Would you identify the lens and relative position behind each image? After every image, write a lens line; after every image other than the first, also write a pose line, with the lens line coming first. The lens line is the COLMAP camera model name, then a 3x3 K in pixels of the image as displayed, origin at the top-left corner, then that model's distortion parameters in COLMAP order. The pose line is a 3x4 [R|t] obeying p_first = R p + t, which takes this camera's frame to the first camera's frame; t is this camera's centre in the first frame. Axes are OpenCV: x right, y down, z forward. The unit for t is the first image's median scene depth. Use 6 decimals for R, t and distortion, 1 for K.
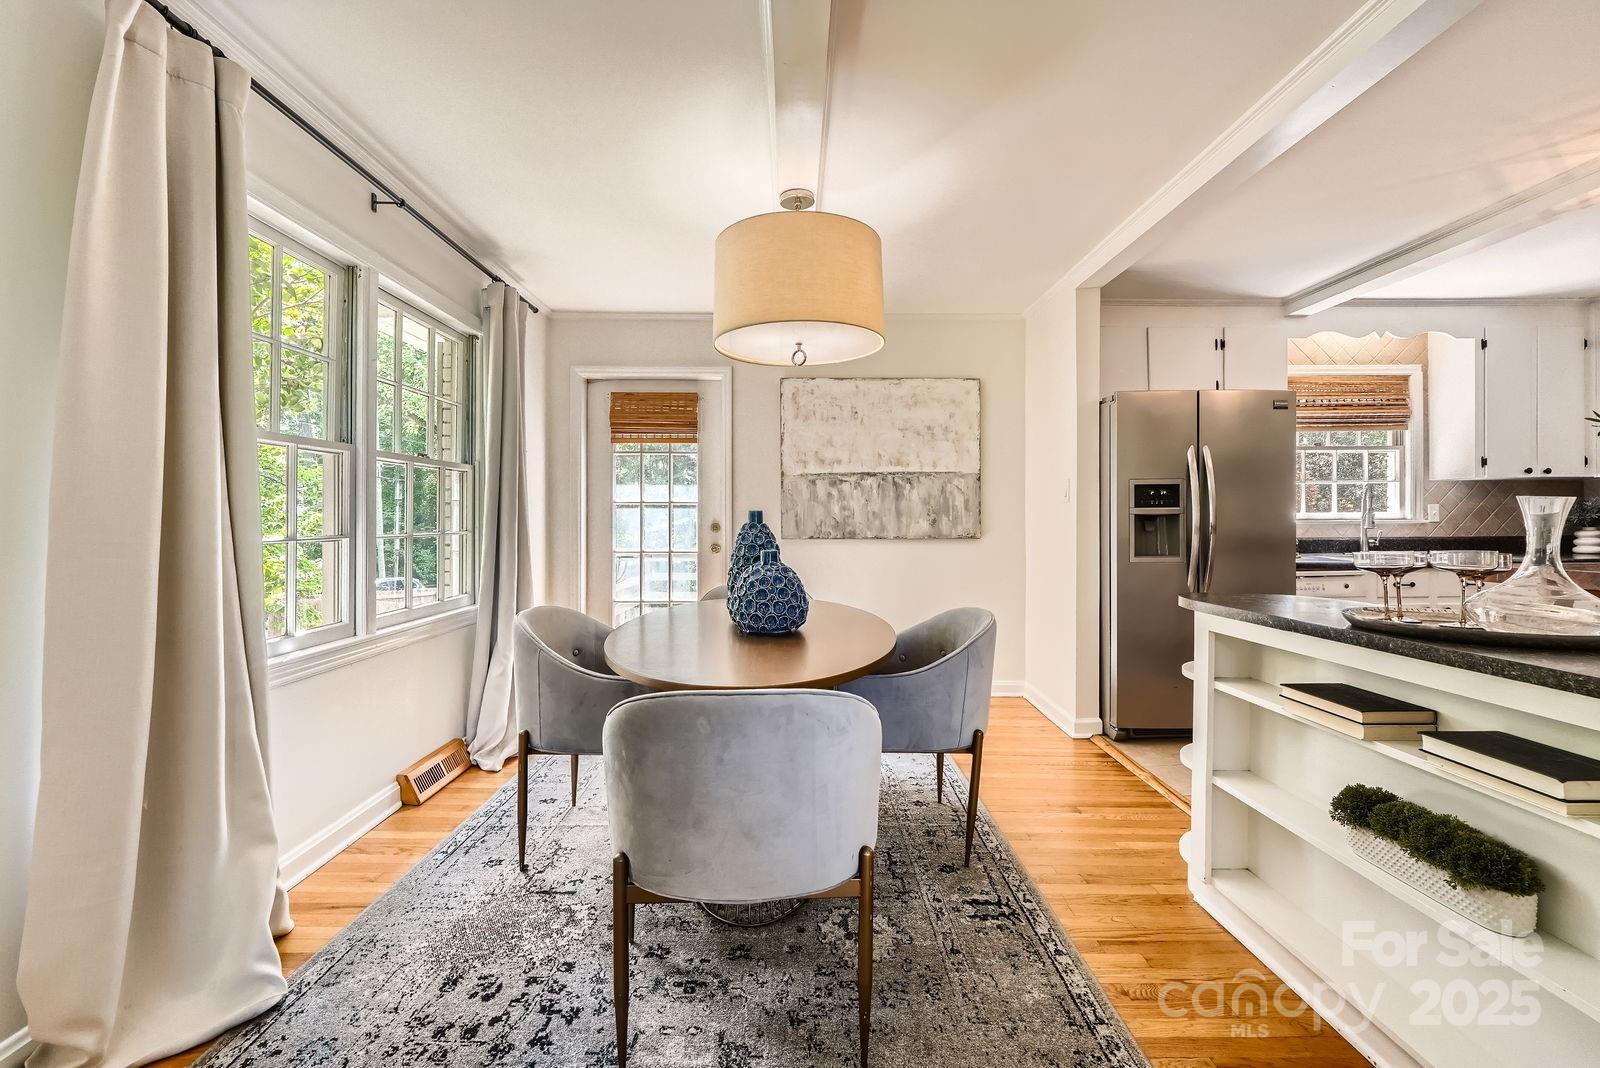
lens RADIAL K [[688.0, 0, 784.8], [0, 688.0, 522.7], [0, 0, 1]] dist [-0.010545, 0.003000]
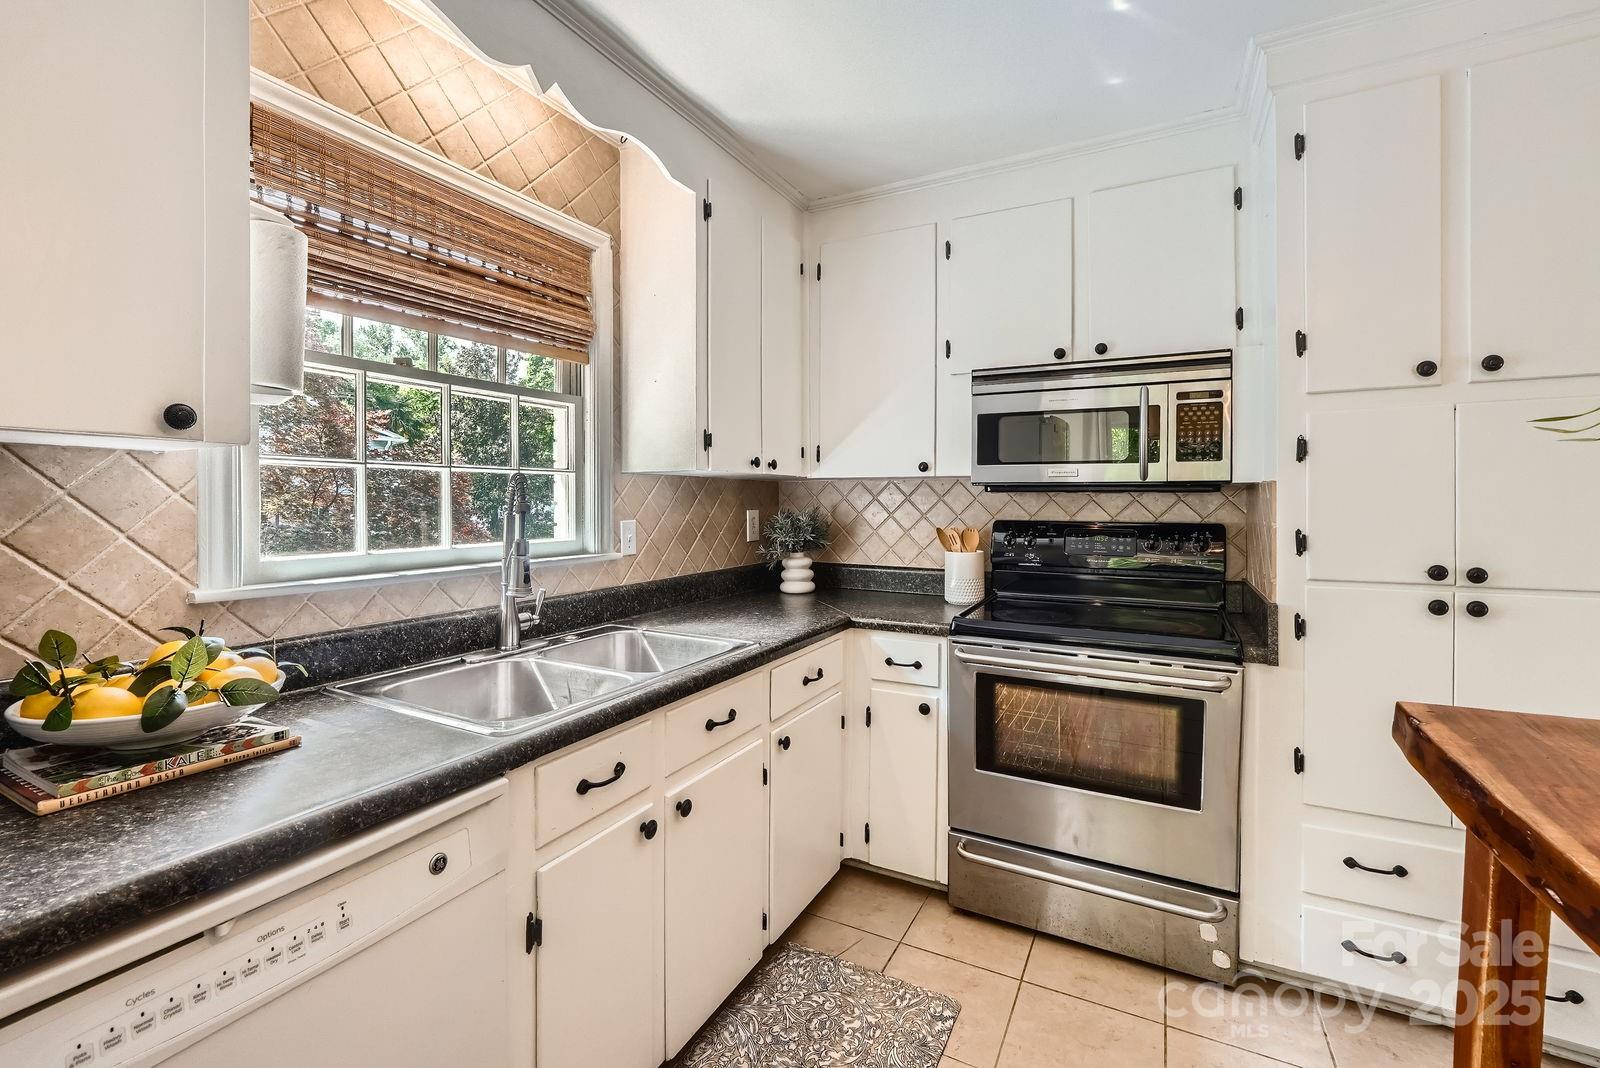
lens RADIAL K [[688.0, 0, 811.4], [0, 688.0, 506.8], [0, 0, 1]] dist [-0.010545, 0.003000]
pose [[0.459727, -0.001920, 0.888058, 0.584531], [0.002930, 0.999995, 0.000646, -0.038381], [-0.888055, 0.002305, 0.459731, 0.672829]]
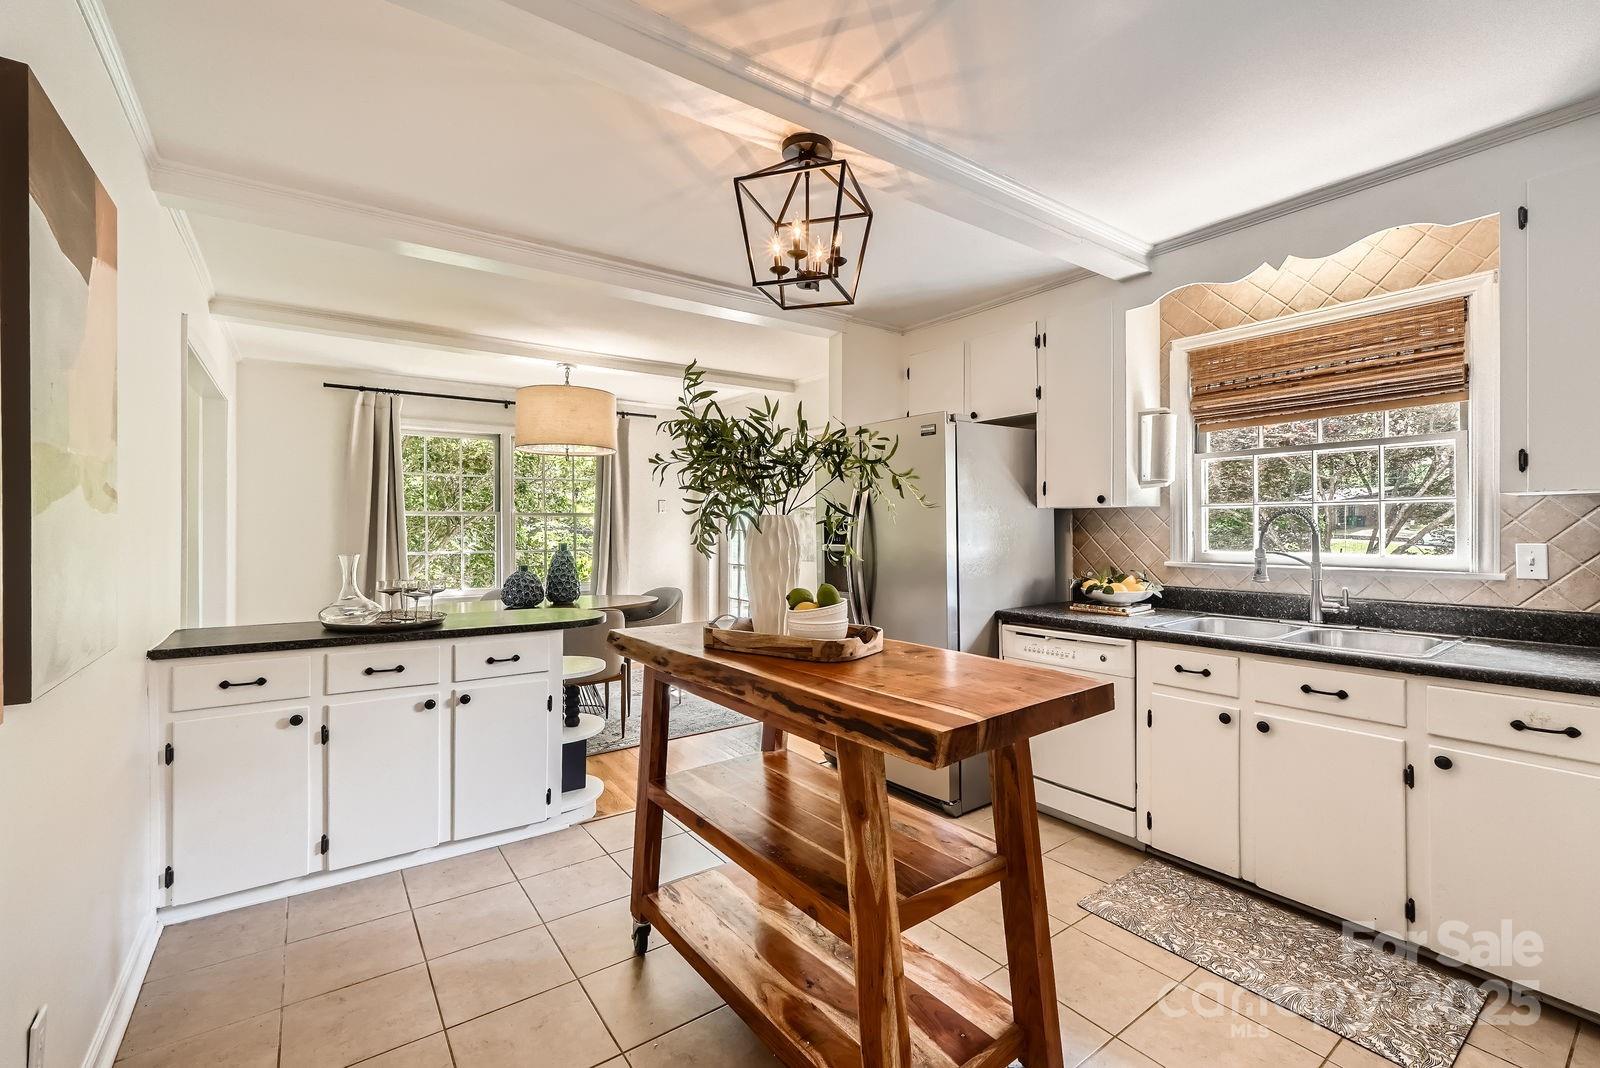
lens RADIAL K [[688.0, 0, 800.2], [0, 688.0, 526.8], [0, 0, 1]] dist [-0.010545, 0.003000]
pose [[0.589677, 0.003493, -0.807632, 1.075521], [-0.009264, 0.999954, -0.002439, -0.034630], [0.807586, 0.008921, 0.589682, 0.294417]]
